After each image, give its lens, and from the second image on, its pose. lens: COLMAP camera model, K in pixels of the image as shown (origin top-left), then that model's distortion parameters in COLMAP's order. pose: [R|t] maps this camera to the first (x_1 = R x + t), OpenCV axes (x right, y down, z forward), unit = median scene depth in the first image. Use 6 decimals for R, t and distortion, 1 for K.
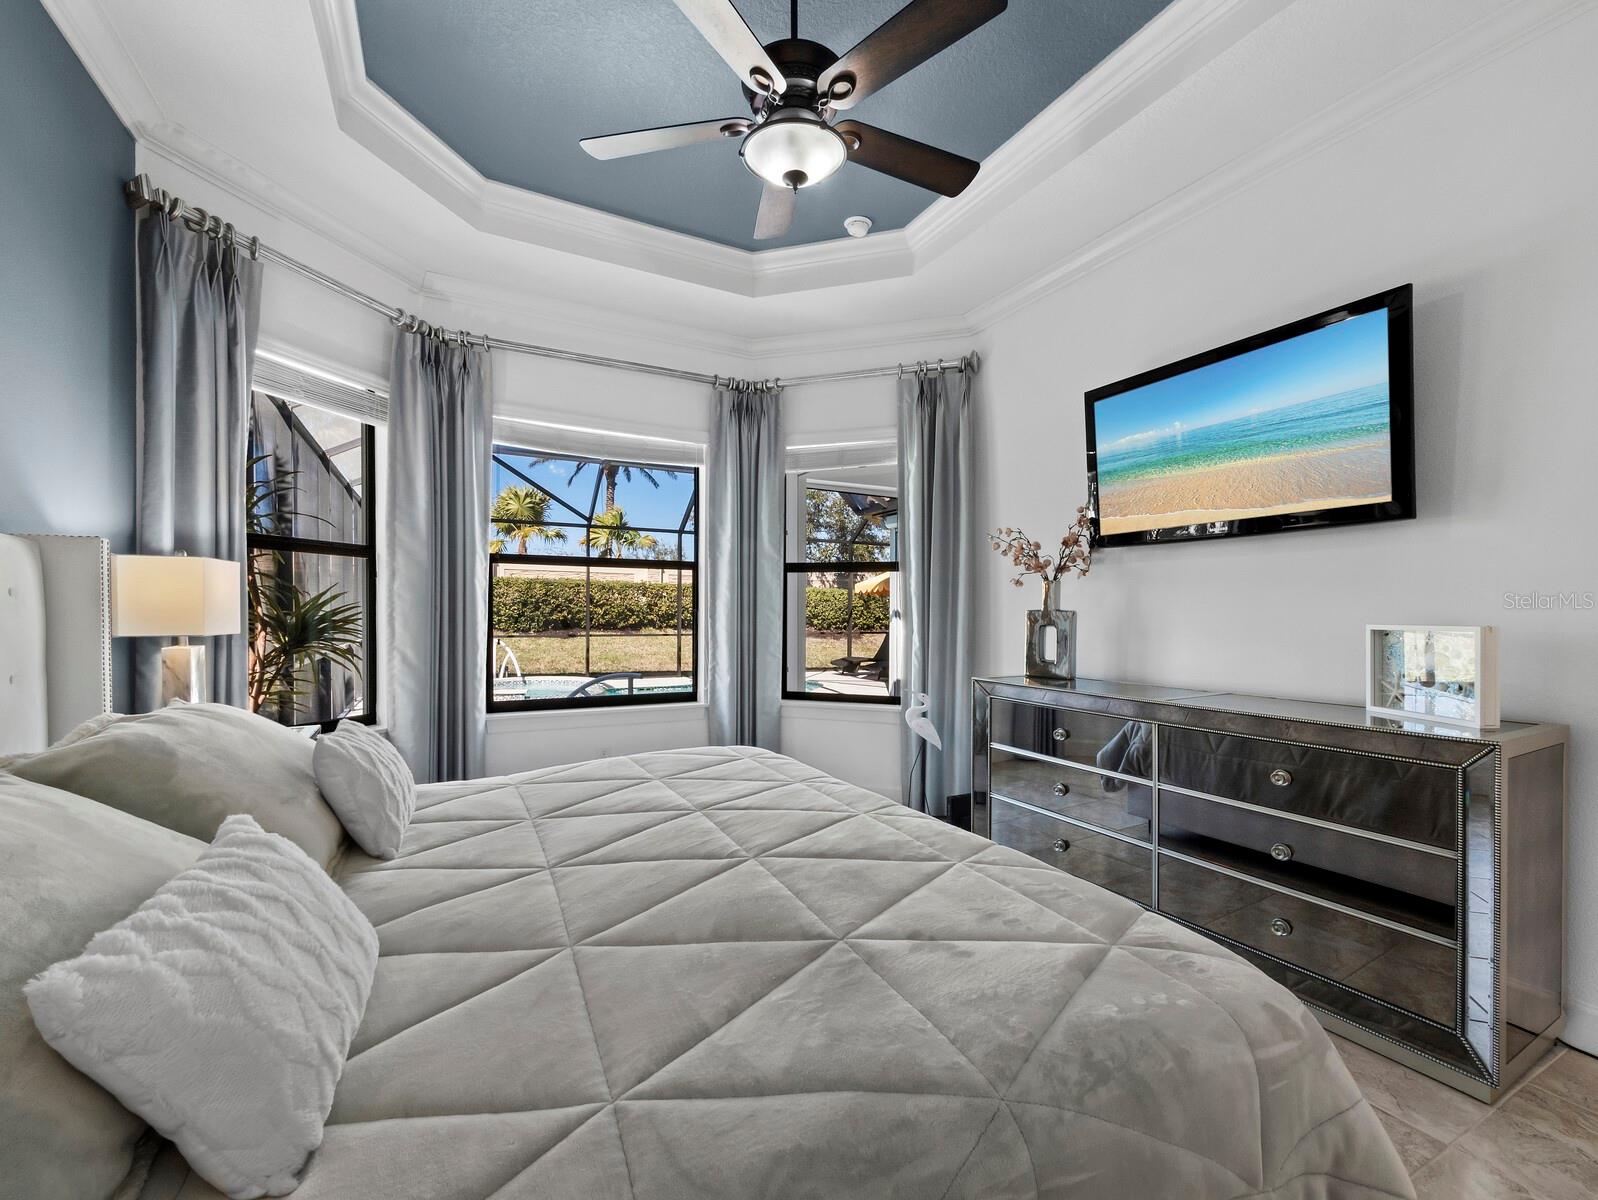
lens RADIAL K [[680.0, 0, 802.1], [0, 680.0, 614.8], [0, 0, 1]] dist [0.000493, 0.000900]
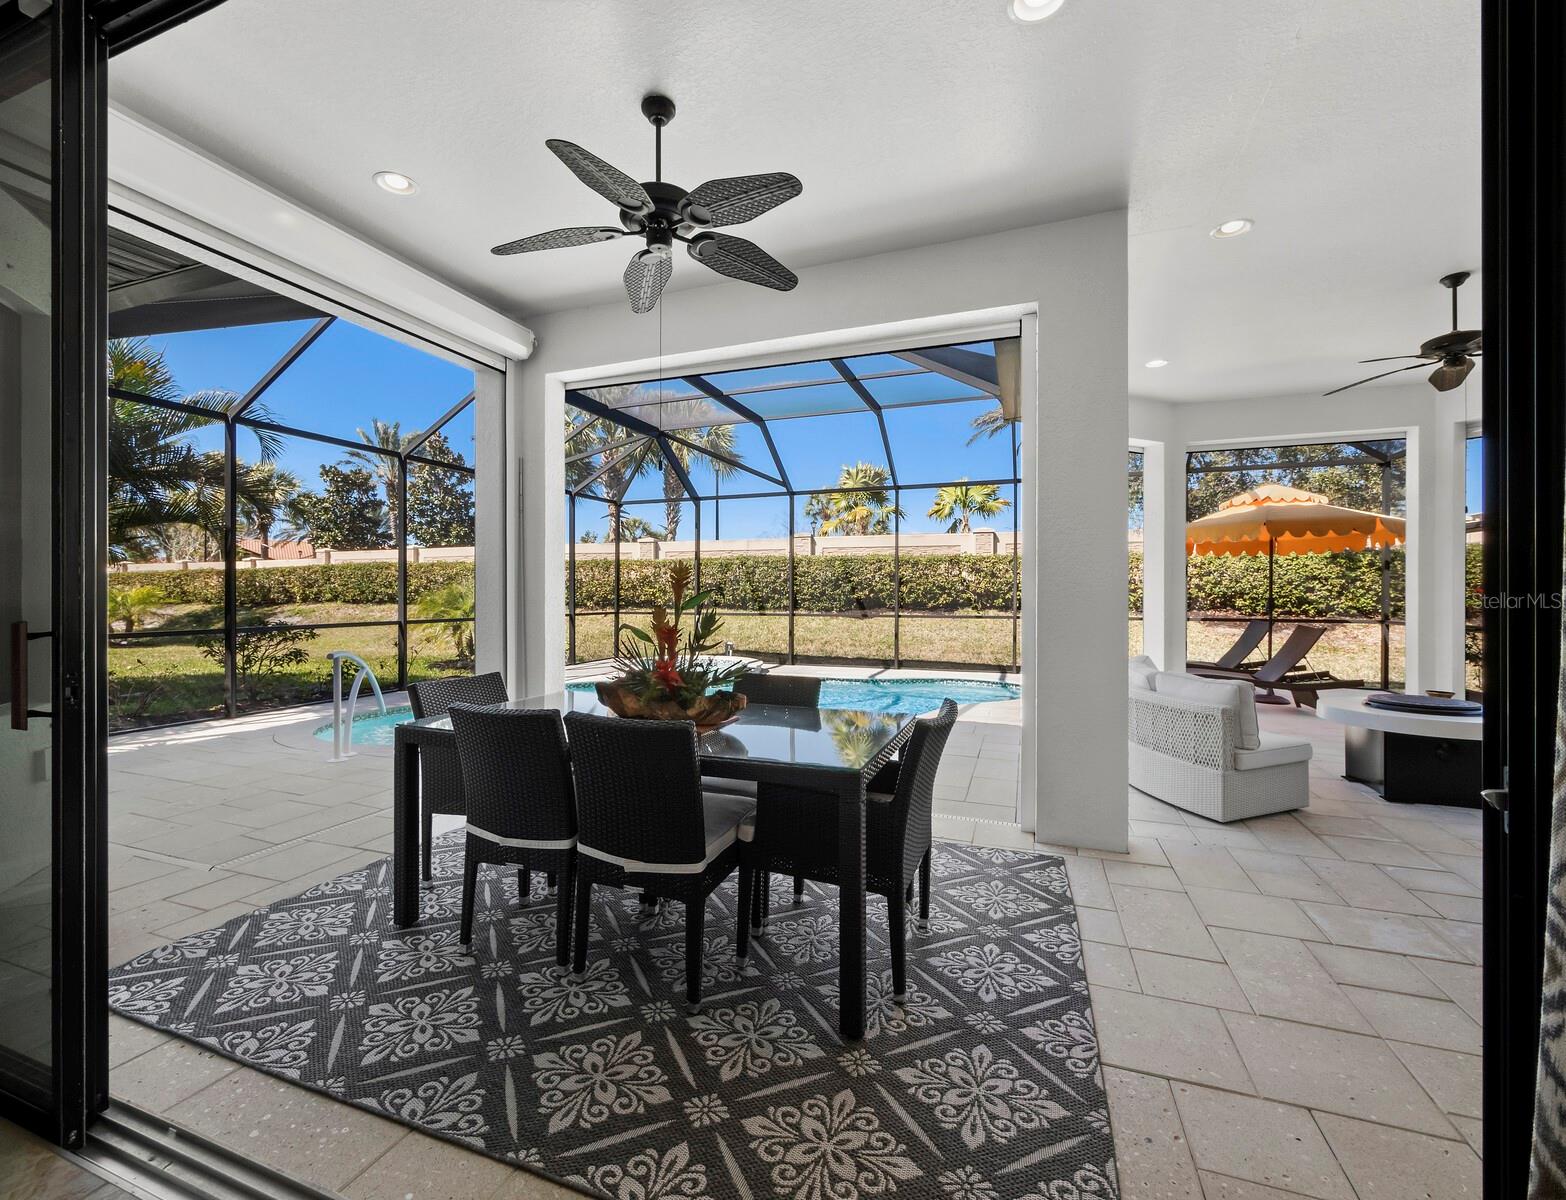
lens RADIAL K [[673.8, 0, 768.8], [0, 673.8, 592.6], [0, 0, 1]] dist [-0.001434, 0.000404]
pose [[0.661526, -0.006862, -0.749891, 0.334622], [0.001080, 0.999966, -0.008198, 0.008585], [0.749921, 0.004614, 0.661511, 0.385136]]
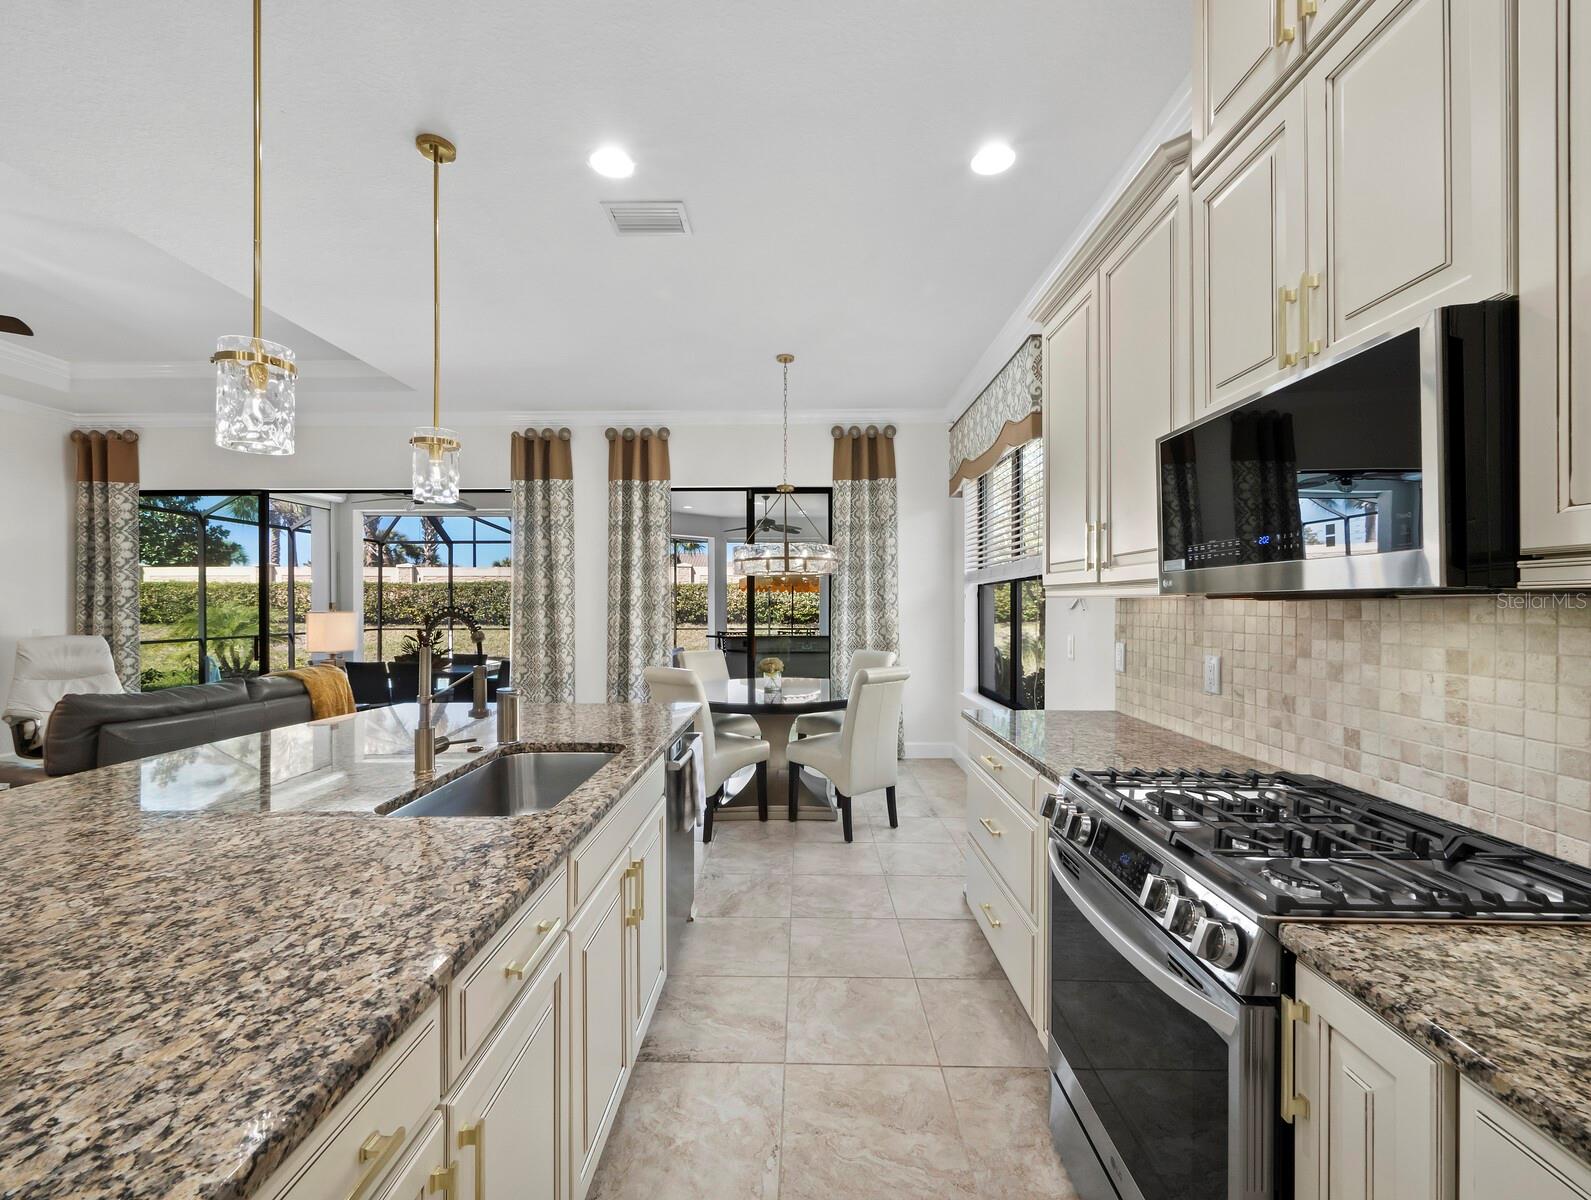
lens RADIAL K [[670.0, 0, 792.1], [0, 670.0, 606.3], [0, 0, 1]] dist [0.001650, 0.000431]
pose [[0.878280, -0.005992, -0.478109, 0.710511], [0.004874, 0.999982, -0.003579, -0.004601], [0.478122, 0.000813, 0.878293, 0.146037]]
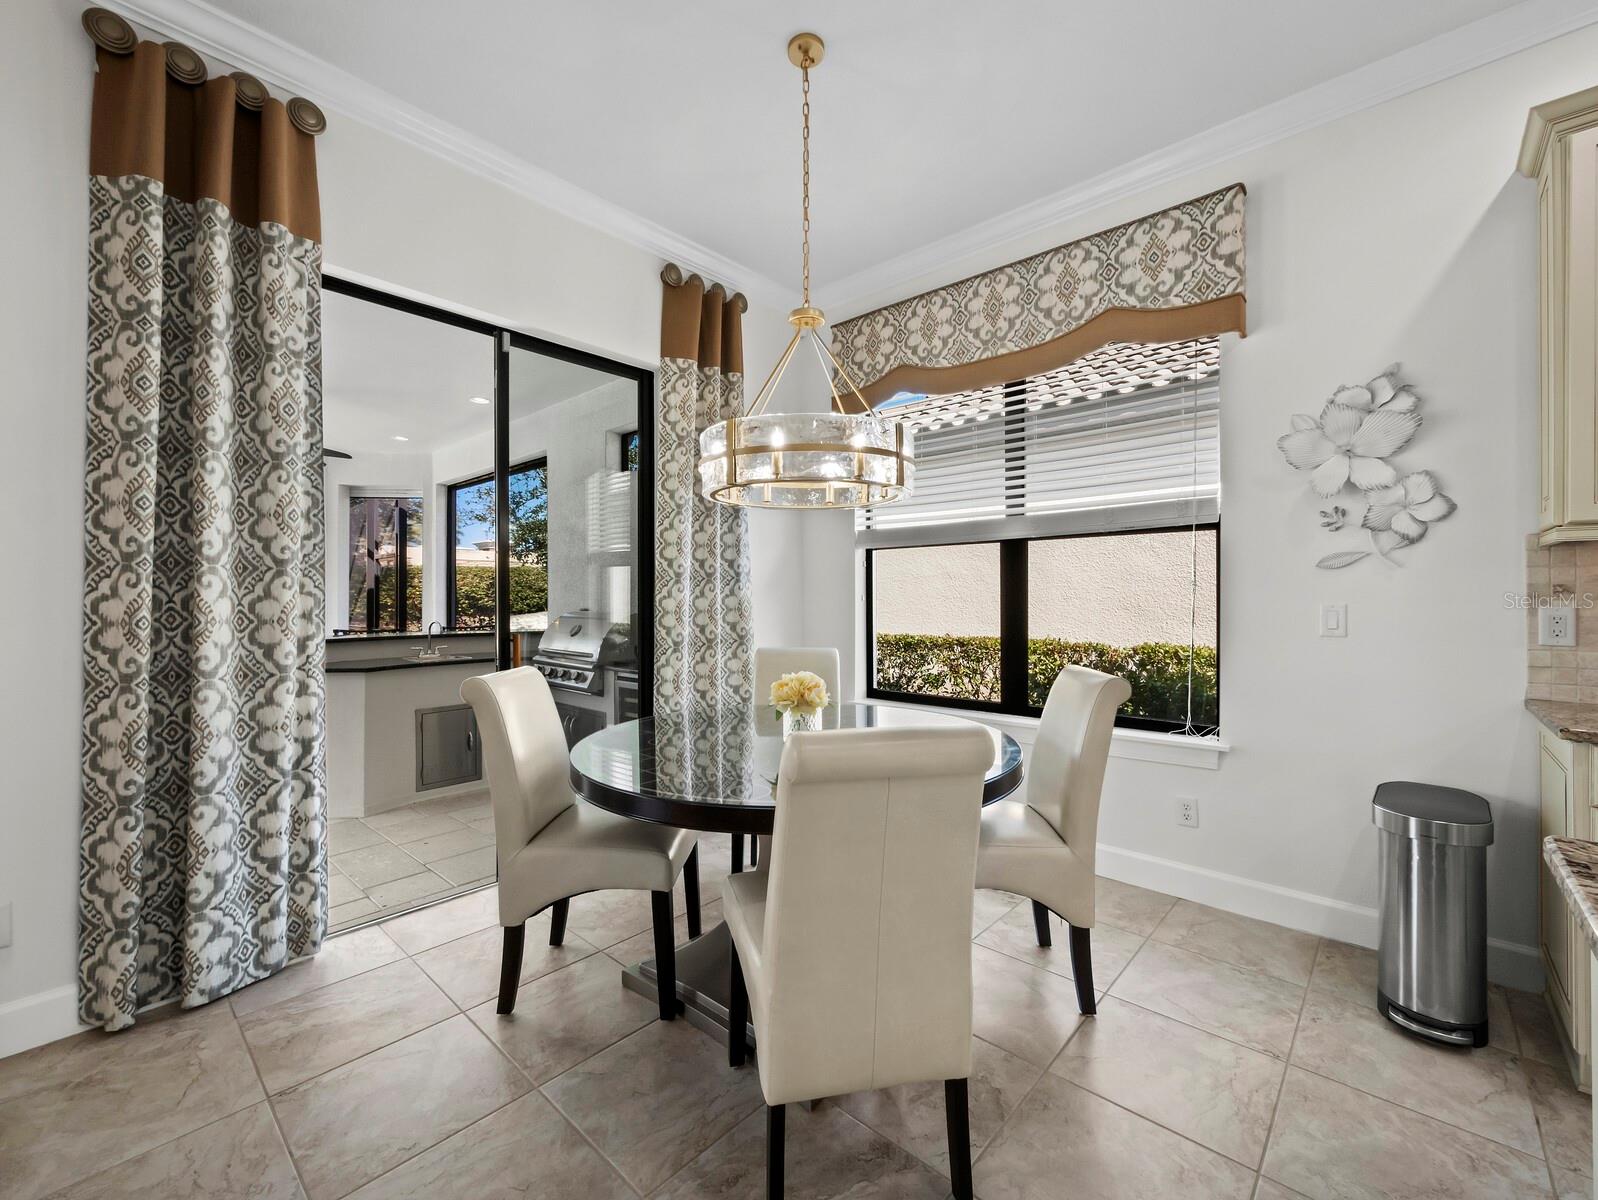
lens RADIAL K [[669.8, 0, 798.8], [0, 669.8, 594.5], [0, 0, 1]] dist [-0.001569, 0.000479]
pose [[0.939651, -0.007427, 0.342055, 0.487415], [0.009760, 0.999939, -0.005098, 0.002659], [-0.341997, 0.008129, 0.939666, 0.289764]]
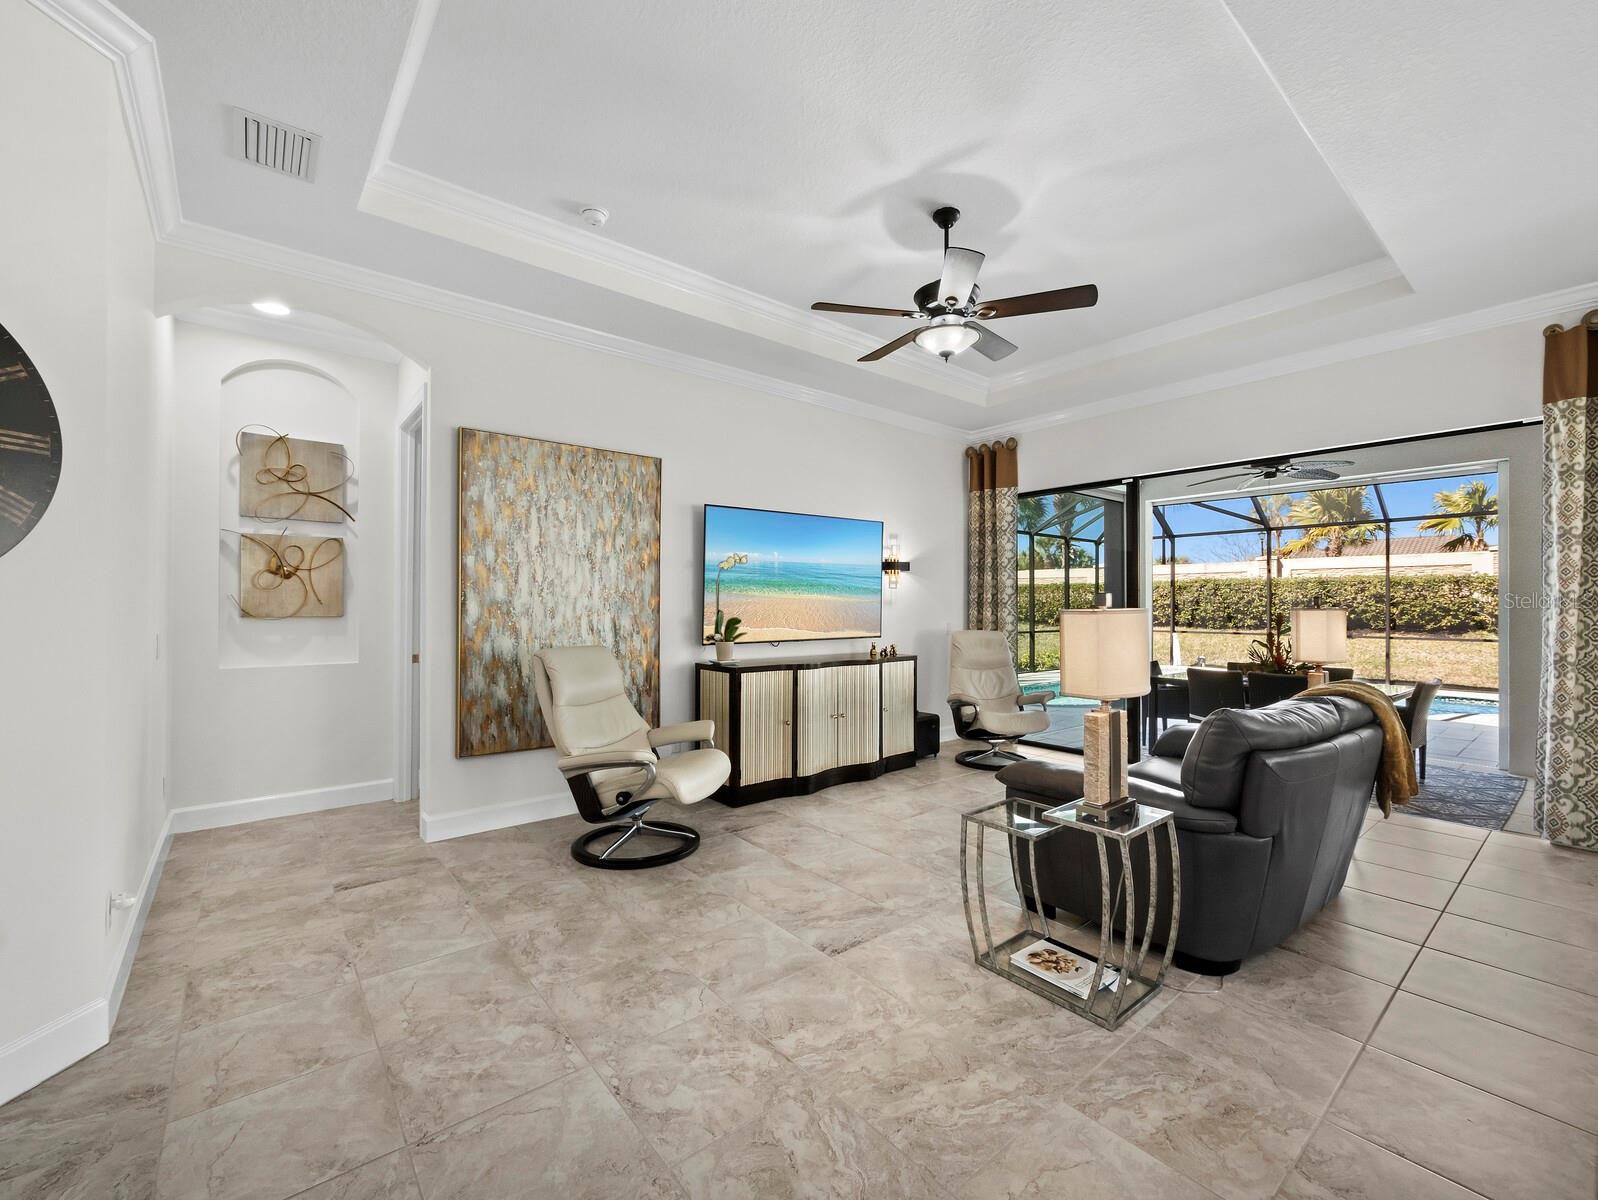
lens RADIAL K [[673.1, 0, 799.0], [0, 673.1, 600.0], [0, 0, 1]] dist [-0.001932, -0.000195]
pose [[0.201474, -0.014375, -0.979388, 0.548526], [-0.004526, 0.999868, -0.015607, -0.002551], [0.979484, 0.007577, 0.201382, 0.085959]]
